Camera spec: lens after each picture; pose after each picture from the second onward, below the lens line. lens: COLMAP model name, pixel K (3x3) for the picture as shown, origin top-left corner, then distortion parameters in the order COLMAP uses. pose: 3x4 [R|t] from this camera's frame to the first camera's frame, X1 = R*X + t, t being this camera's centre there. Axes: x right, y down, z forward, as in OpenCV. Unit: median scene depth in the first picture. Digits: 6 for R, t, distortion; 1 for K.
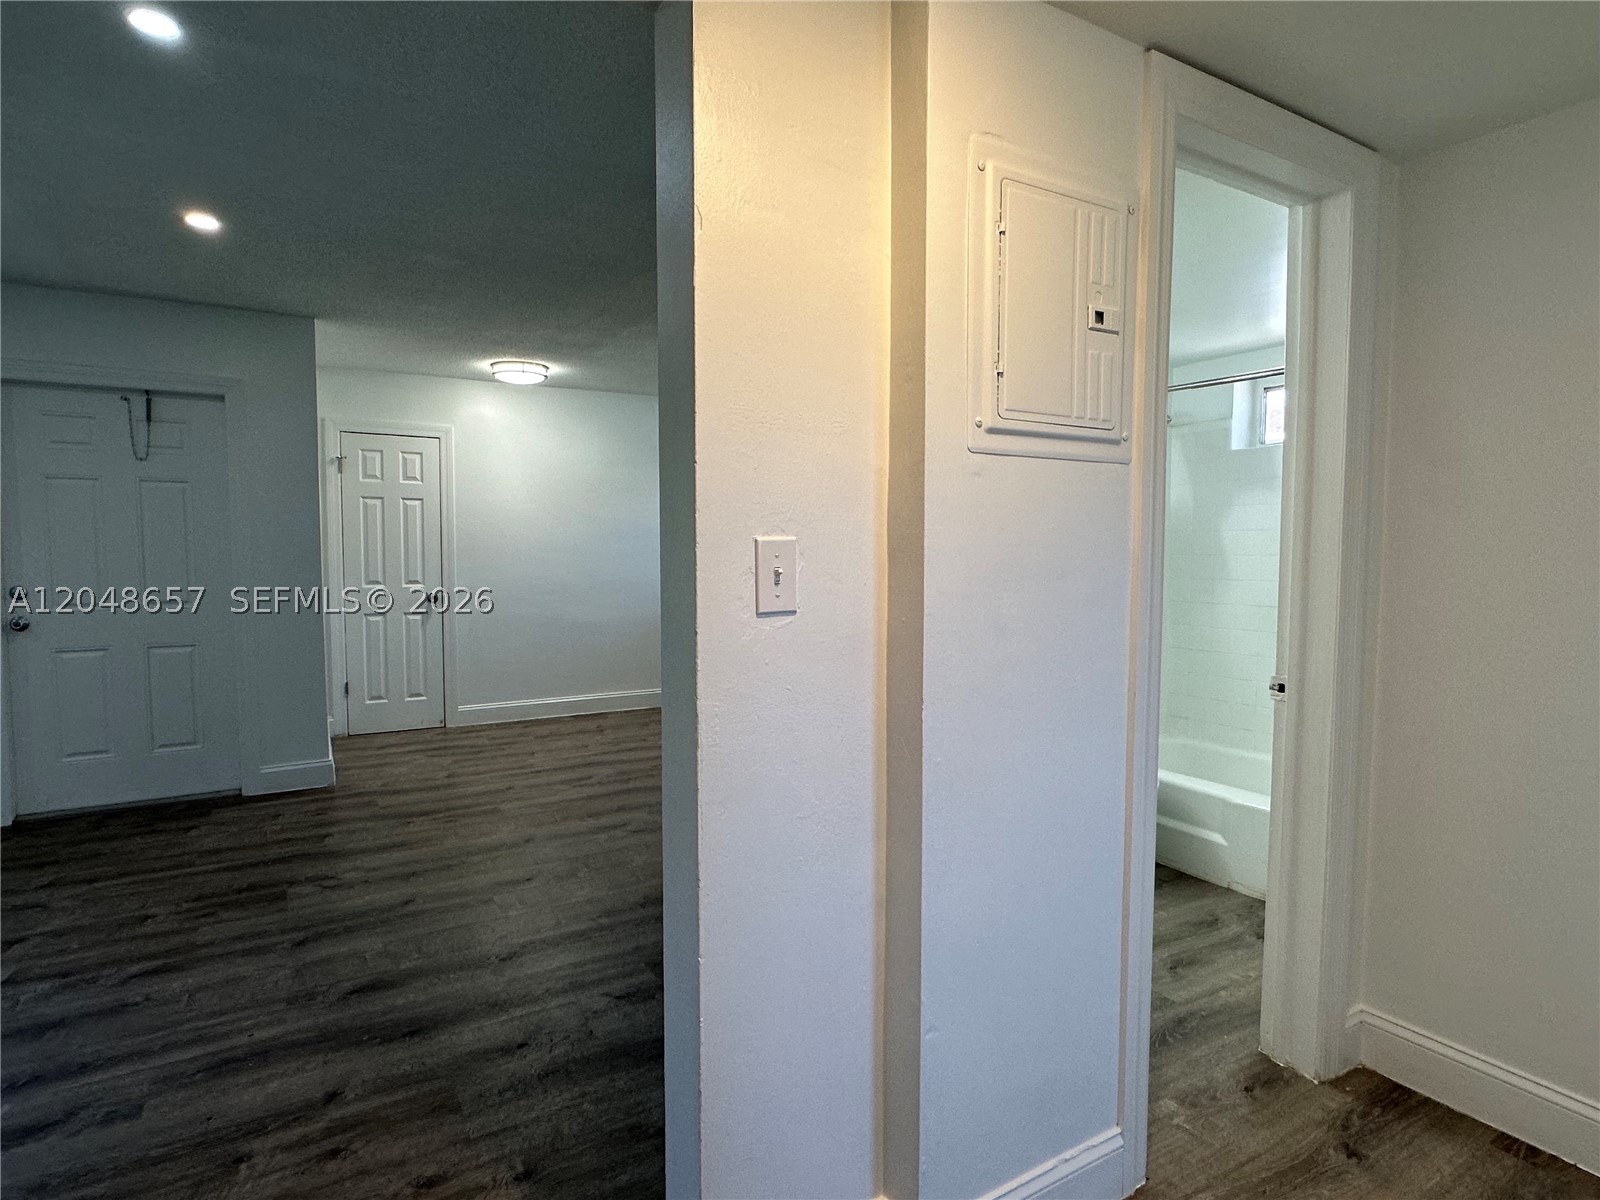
lens RADIAL K [[859.9, 0, 790.2], [0, 859.9, 604.7], [0, 0, 1]] dist [-0.006415, 0.002280]
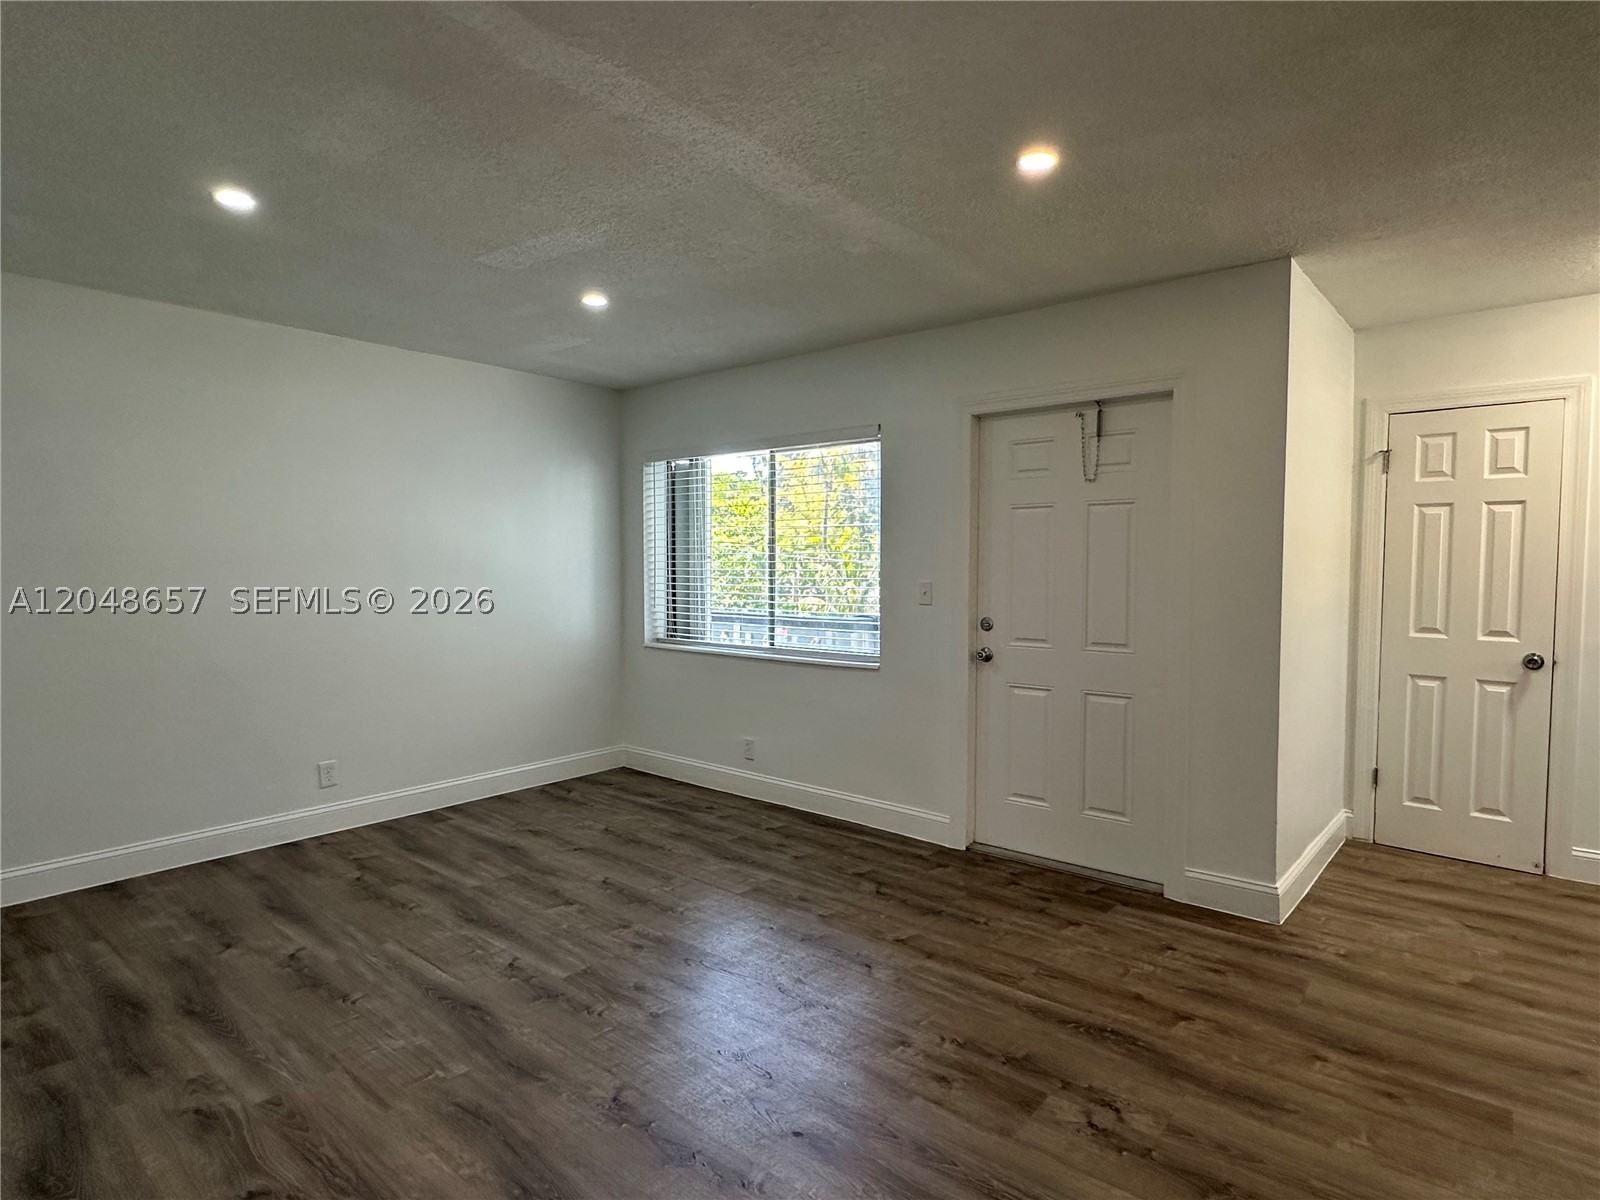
lens RADIAL K [[859.9, 0, 798.9], [0, 859.9, 596.8], [0, 0, 1]] dist [-0.006415, 0.002280]
pose [[0.330381, 0.036549, -0.943140, -0.018973], [-0.059676, 0.998060, 0.017773, -0.051063], [0.941959, 0.050412, 0.331921, 0.457300]]
